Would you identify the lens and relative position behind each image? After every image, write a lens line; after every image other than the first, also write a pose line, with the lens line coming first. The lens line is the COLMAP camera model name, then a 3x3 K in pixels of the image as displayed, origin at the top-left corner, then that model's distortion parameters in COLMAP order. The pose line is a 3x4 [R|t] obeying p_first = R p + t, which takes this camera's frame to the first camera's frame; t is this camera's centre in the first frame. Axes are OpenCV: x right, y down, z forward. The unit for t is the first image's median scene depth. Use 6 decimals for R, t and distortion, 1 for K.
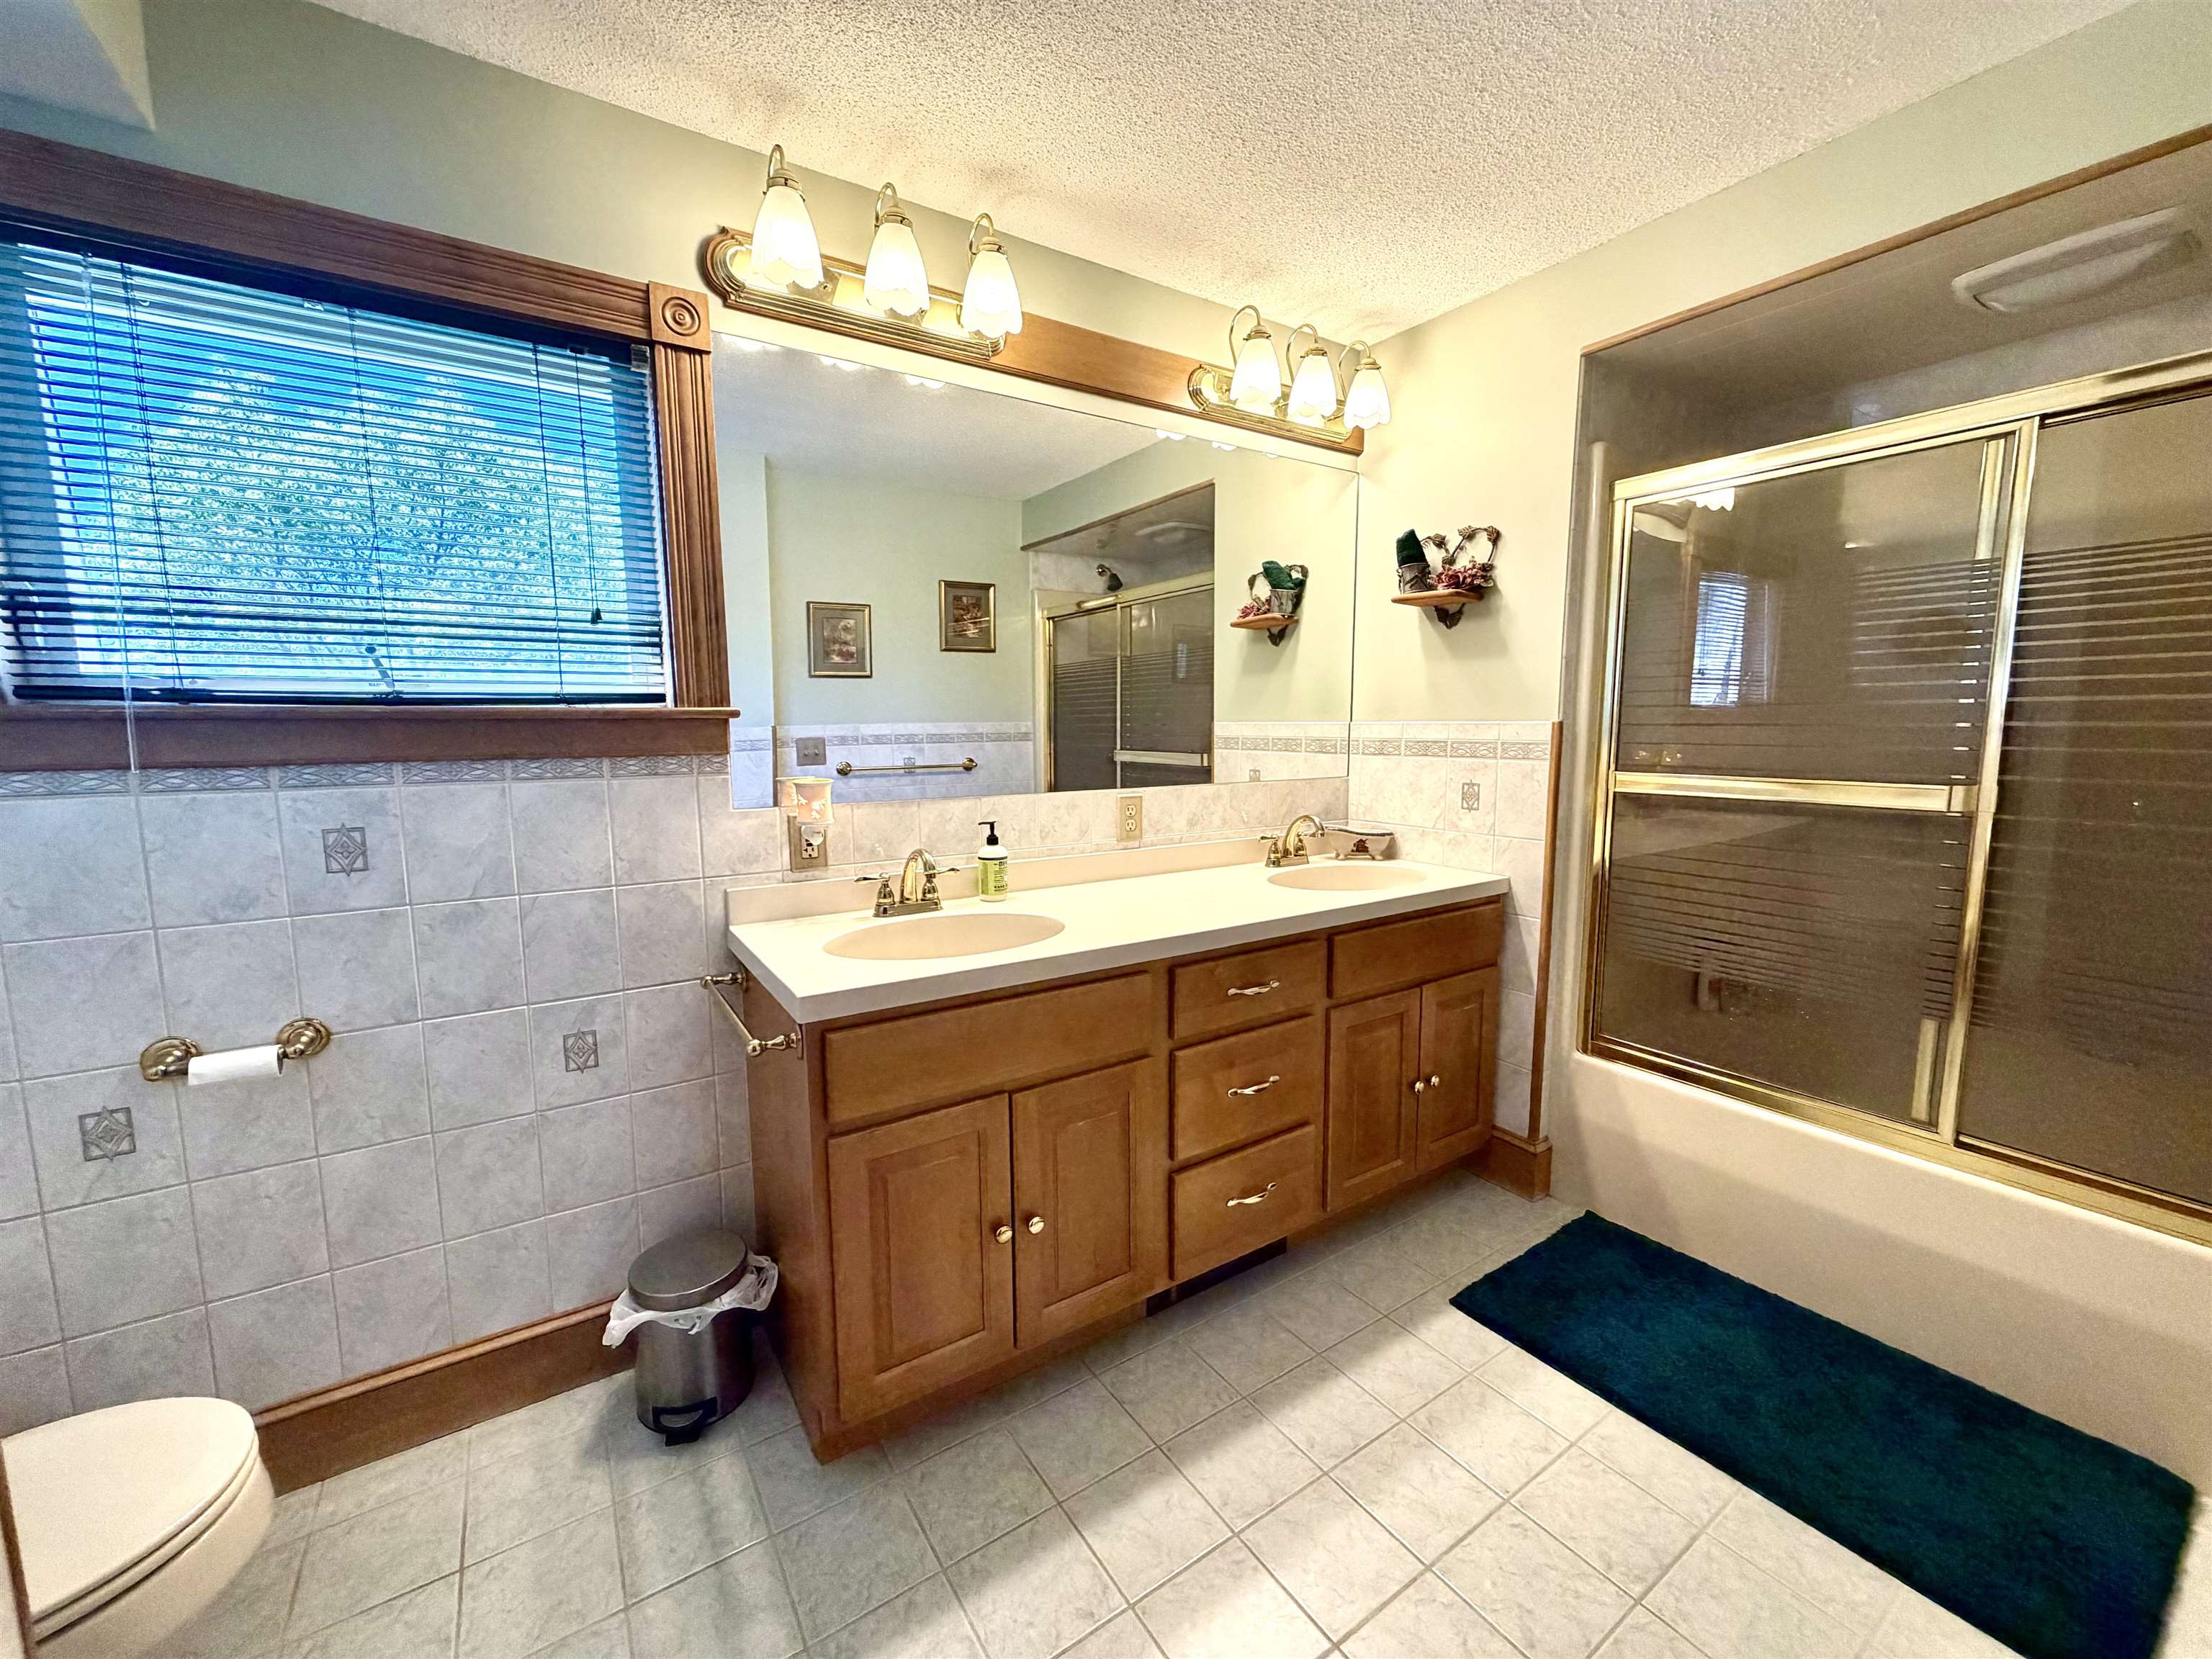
lens RADIAL K [[881.2, 0, 1102.8], [0, 881.2, 830.3], [0, 0, 1]] dist [-0.000712, 0.000289]
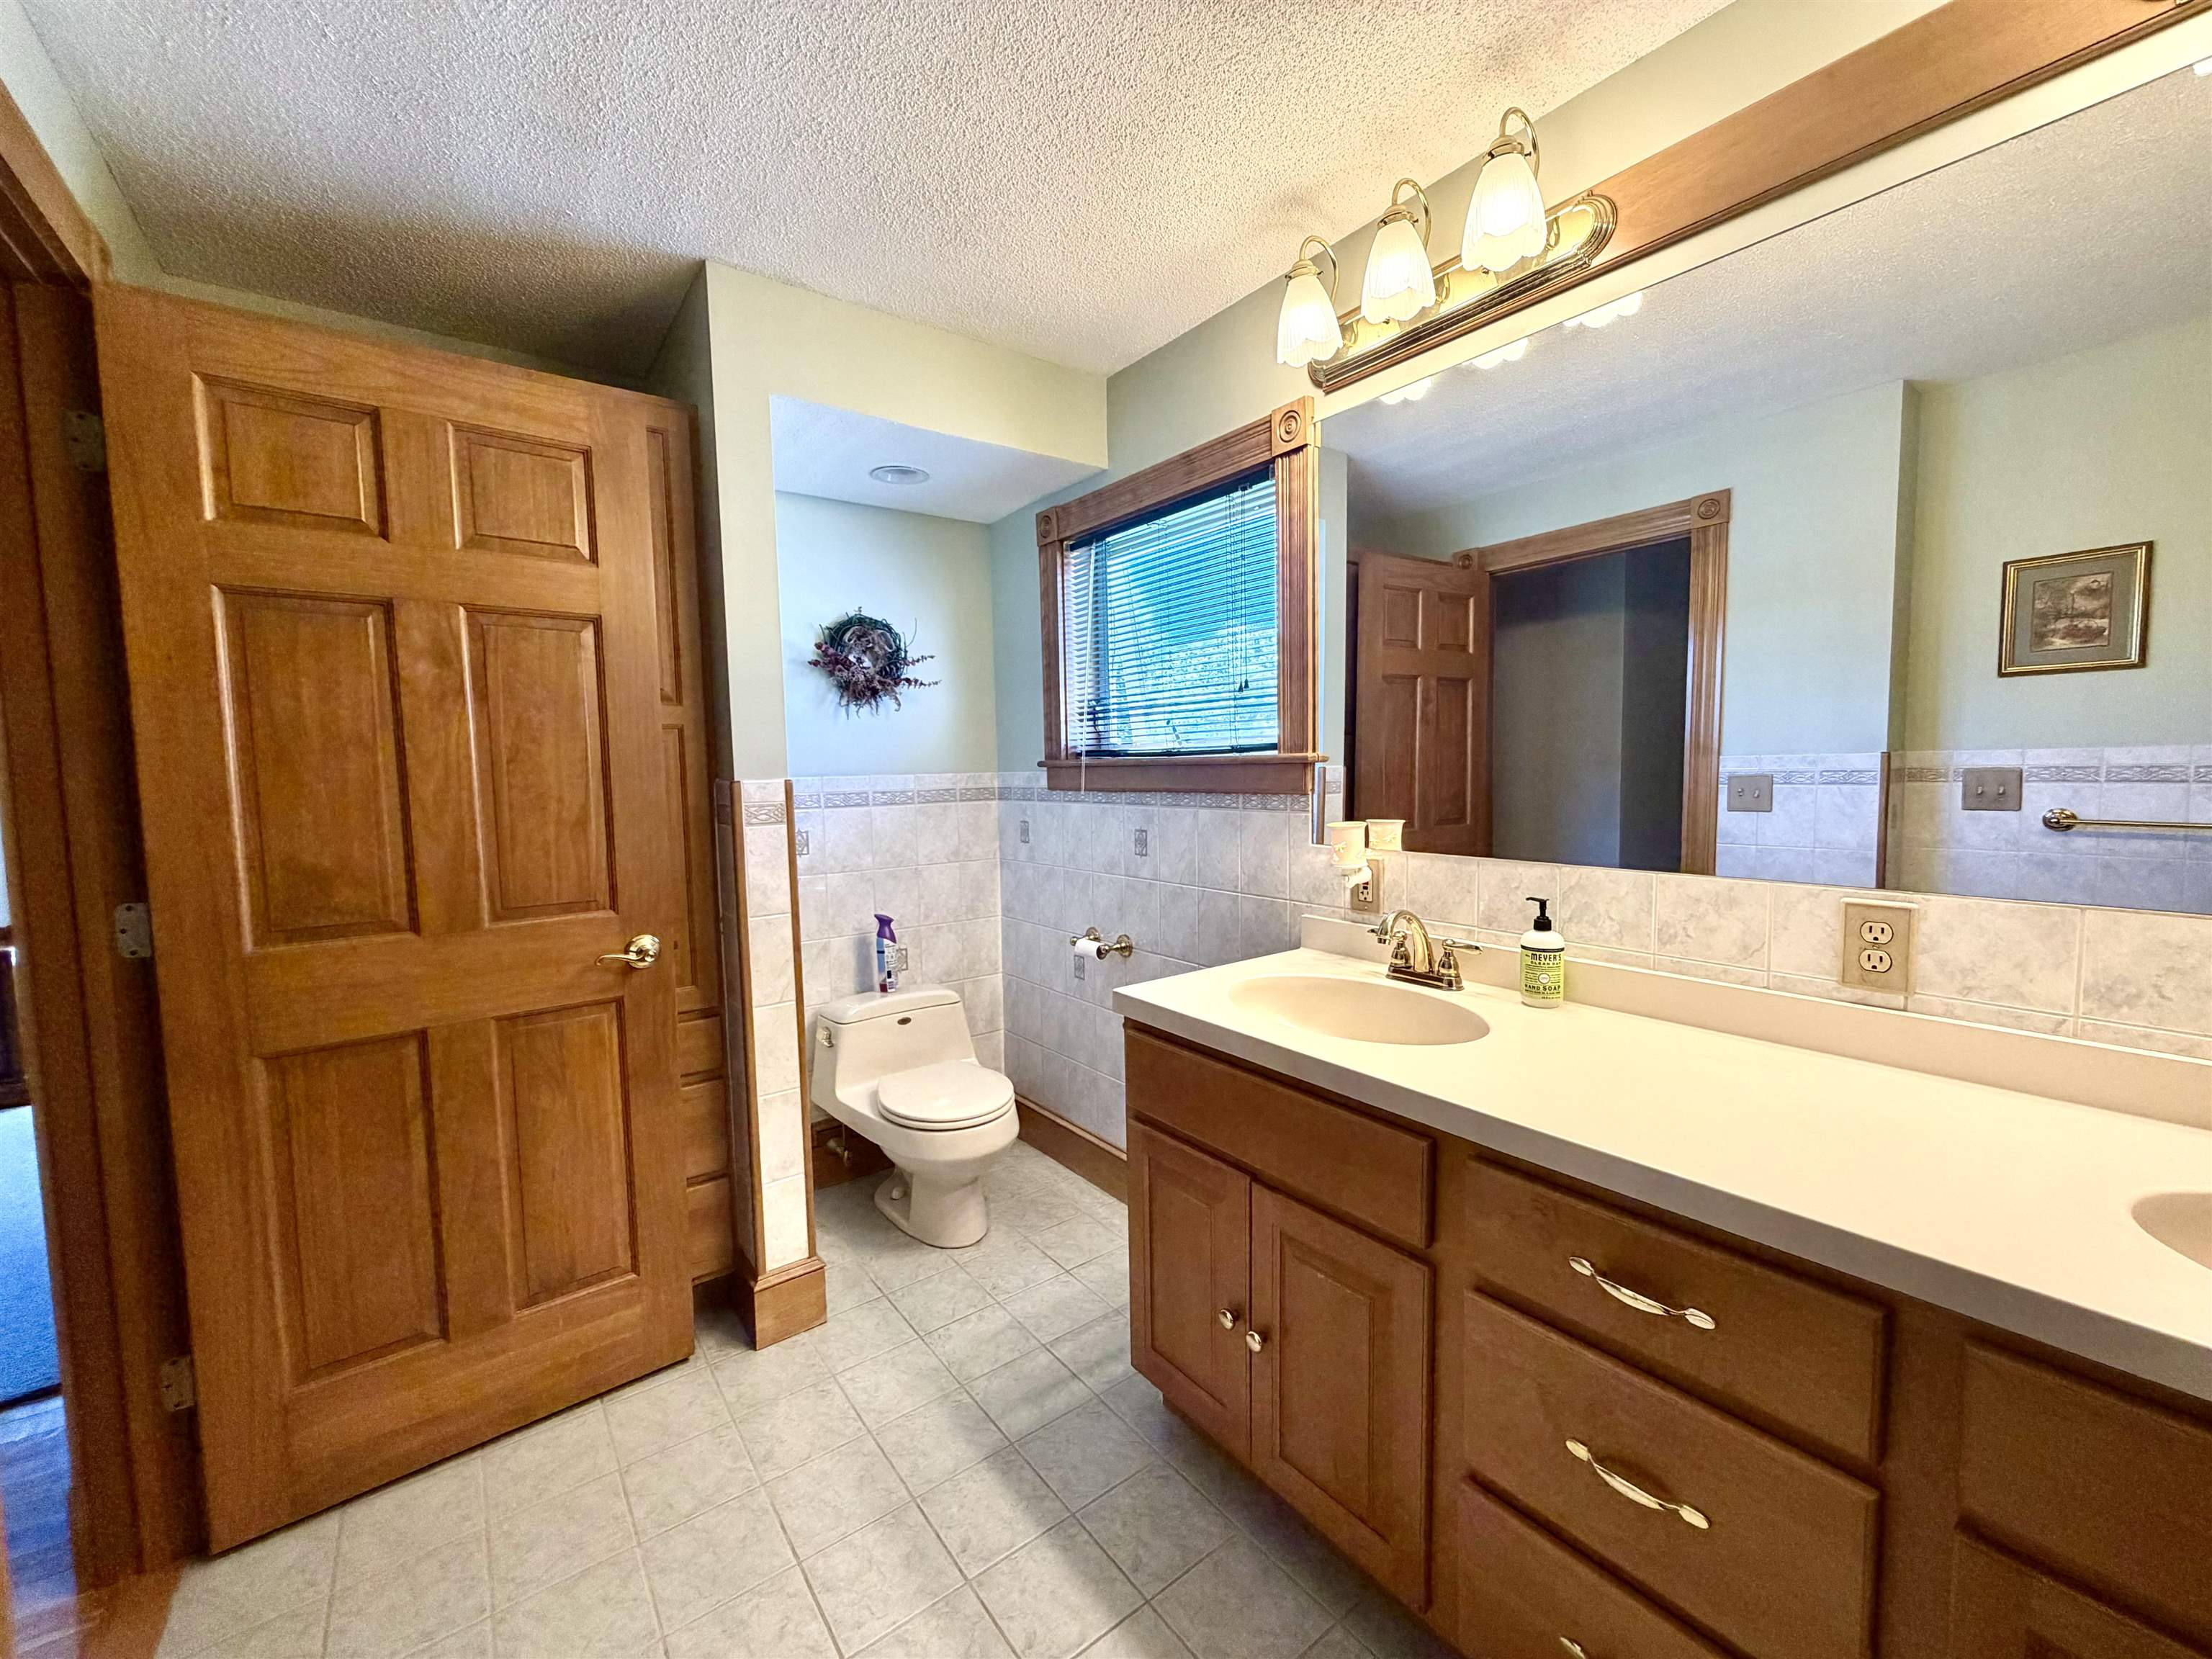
lens RADIAL K [[892.0, 0, 1106.0], [0, 892.0, 829.5], [0, 0, 1]] dist [0.000003, 0.008701]
pose [[0.059160, 0.080743, -0.994978, 0.724472], [-0.097754, 0.992402, 0.074722, -0.106929], [0.993451, 0.092842, 0.066603, 0.704687]]
